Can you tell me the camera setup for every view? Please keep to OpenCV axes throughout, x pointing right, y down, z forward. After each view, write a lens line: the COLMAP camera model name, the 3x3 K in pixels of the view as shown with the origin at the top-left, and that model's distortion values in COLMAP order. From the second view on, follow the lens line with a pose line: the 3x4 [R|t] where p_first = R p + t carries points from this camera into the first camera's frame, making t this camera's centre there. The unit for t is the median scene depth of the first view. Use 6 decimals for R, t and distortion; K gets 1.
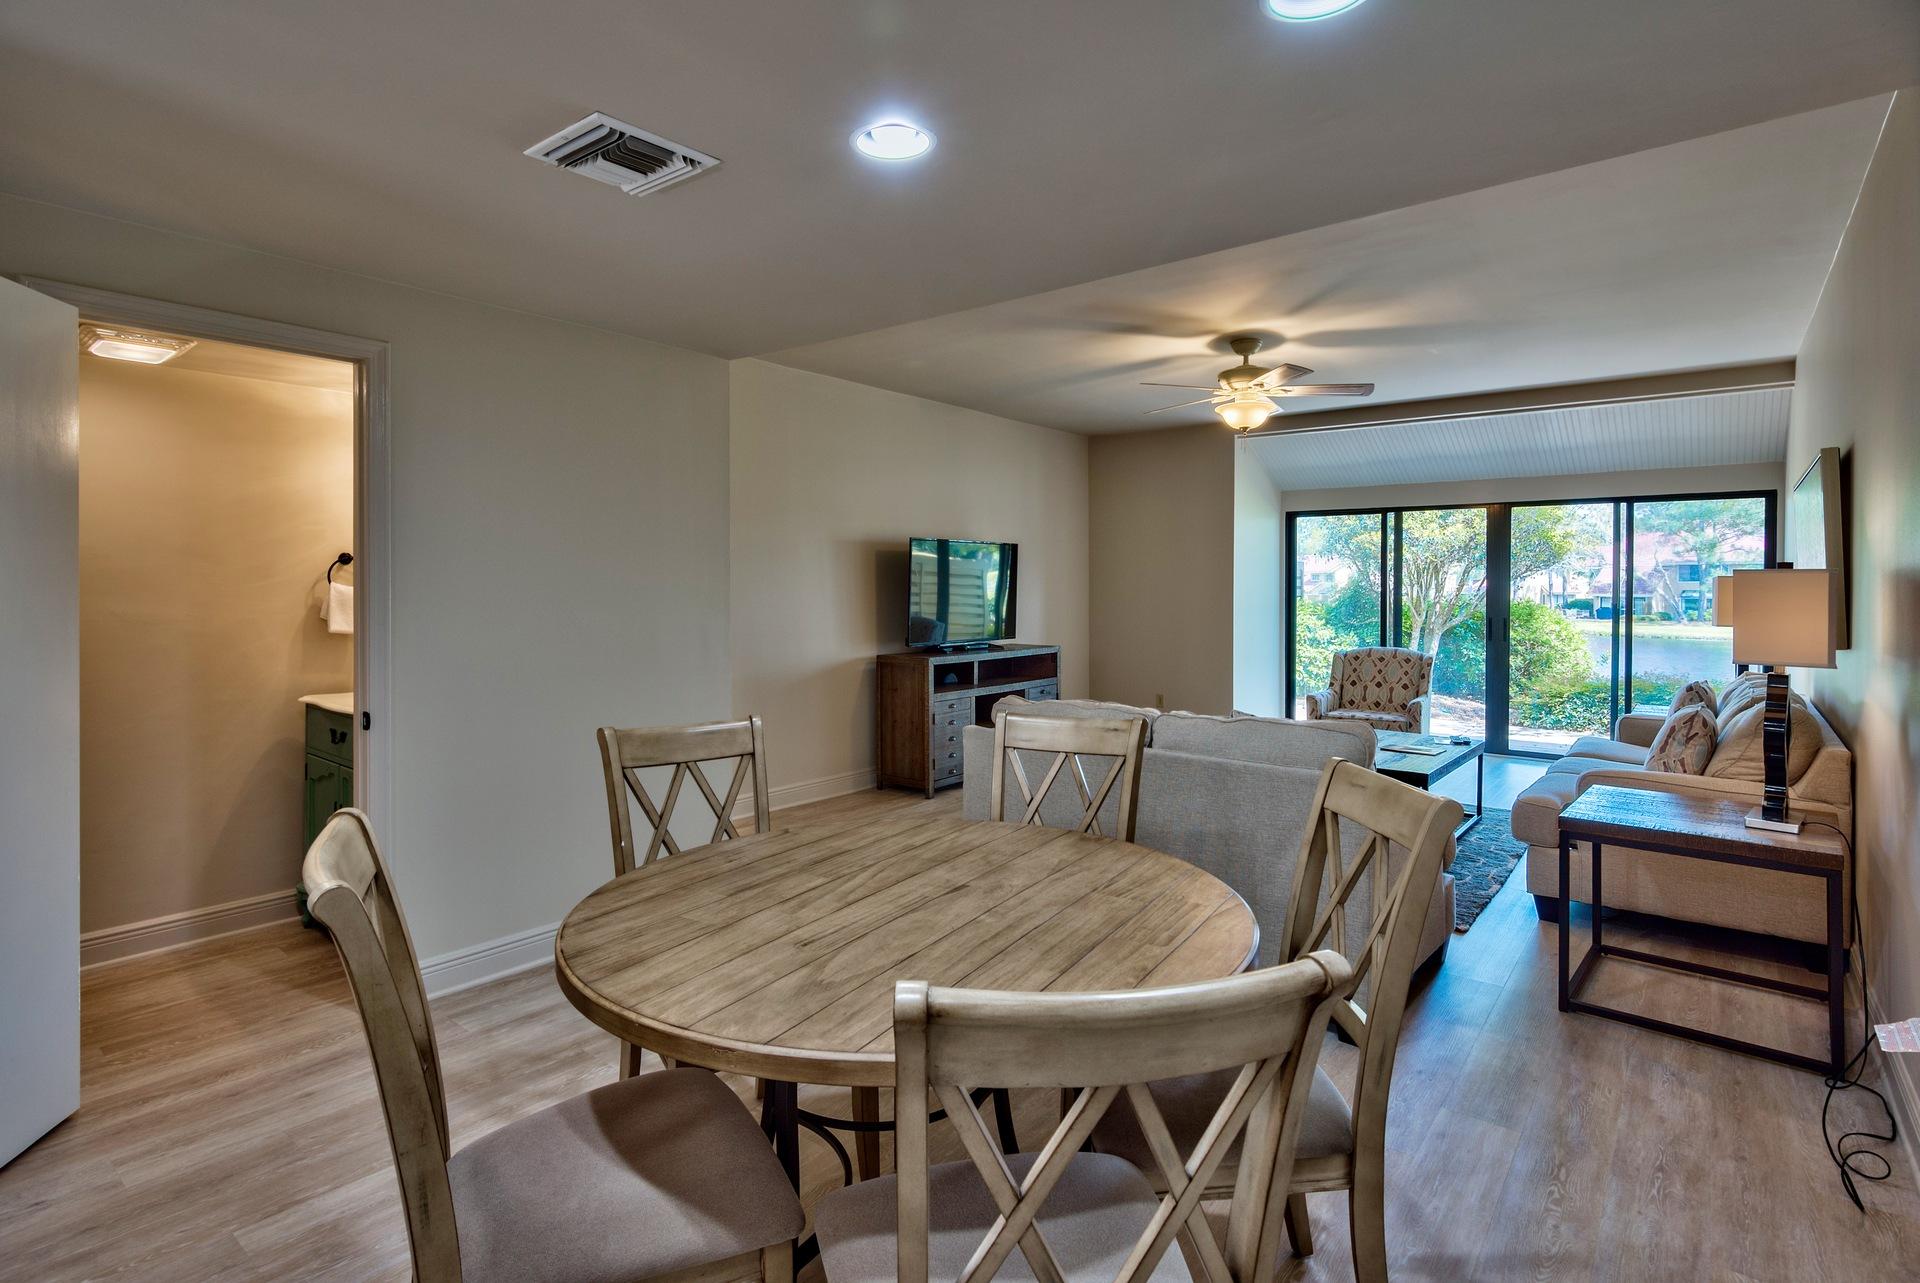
lens RADIAL K [[931.0, 0, 957.7], [0, 931.0, 587.4], [0, 0, 1]] dist [-0.023265, -0.000429]
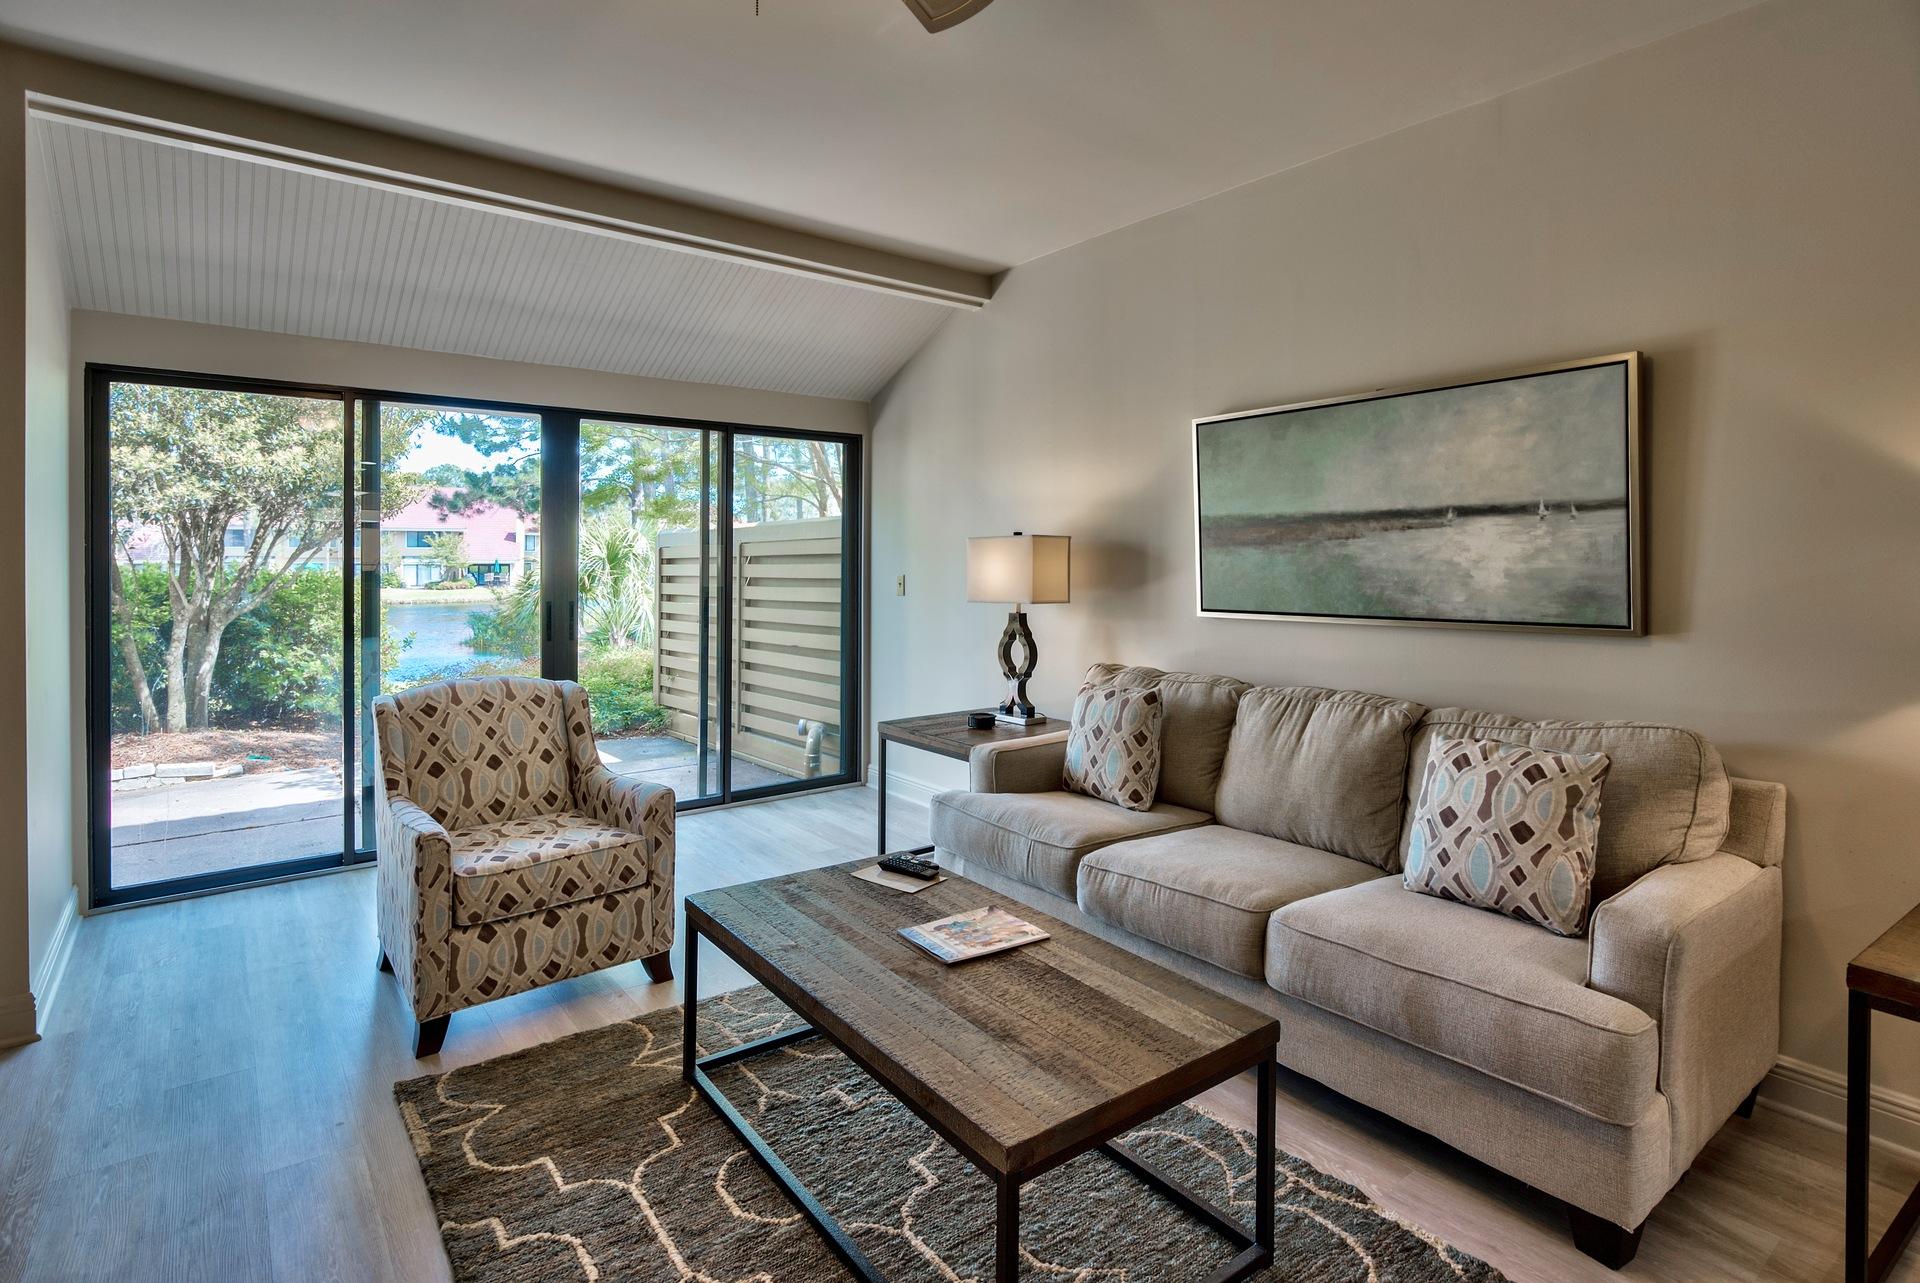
lens RADIAL K [[952.4, 0, 959.0], [0, 952.4, 561.8], [0, 0, 1]] dist [-0.001303, -0.000112]
pose [[0.234858, -0.009082, 0.971987, 0.047298], [-0.000819, 0.999954, 0.009541, 0.000967], [-0.972029, -0.003037, 0.234840, 0.610034]]
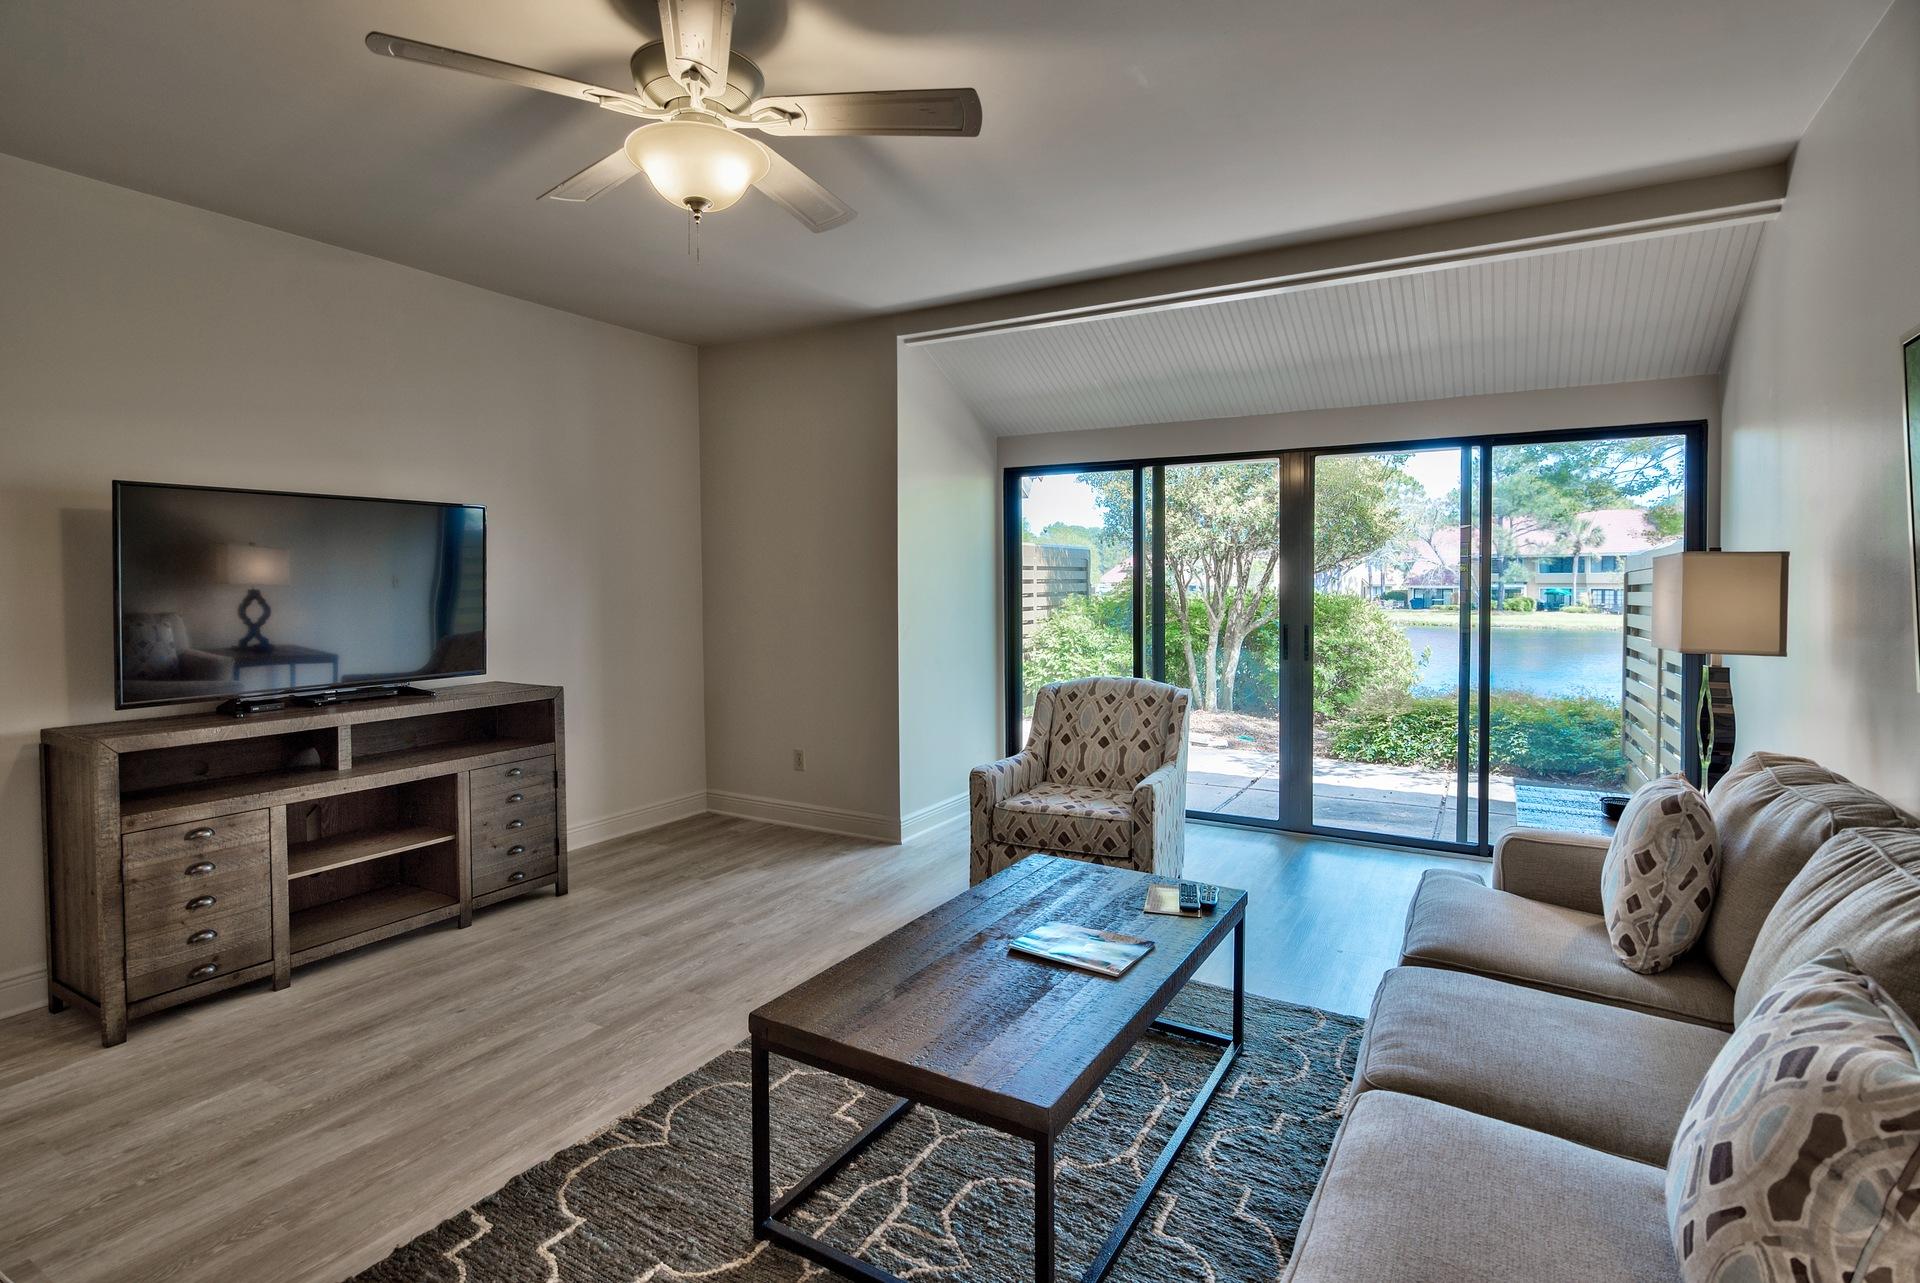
lens RADIAL K [[927.9, 0, 959.7], [0, 927.9, 589.0], [0, 0, 1]] dist [-0.015704, 0.000298]
pose [[0.988184, -0.007184, 0.153102, 0.249032], [0.006178, 0.999956, 0.007047, 0.001282], [-0.153146, -0.006017, 0.988185, 0.388285]]
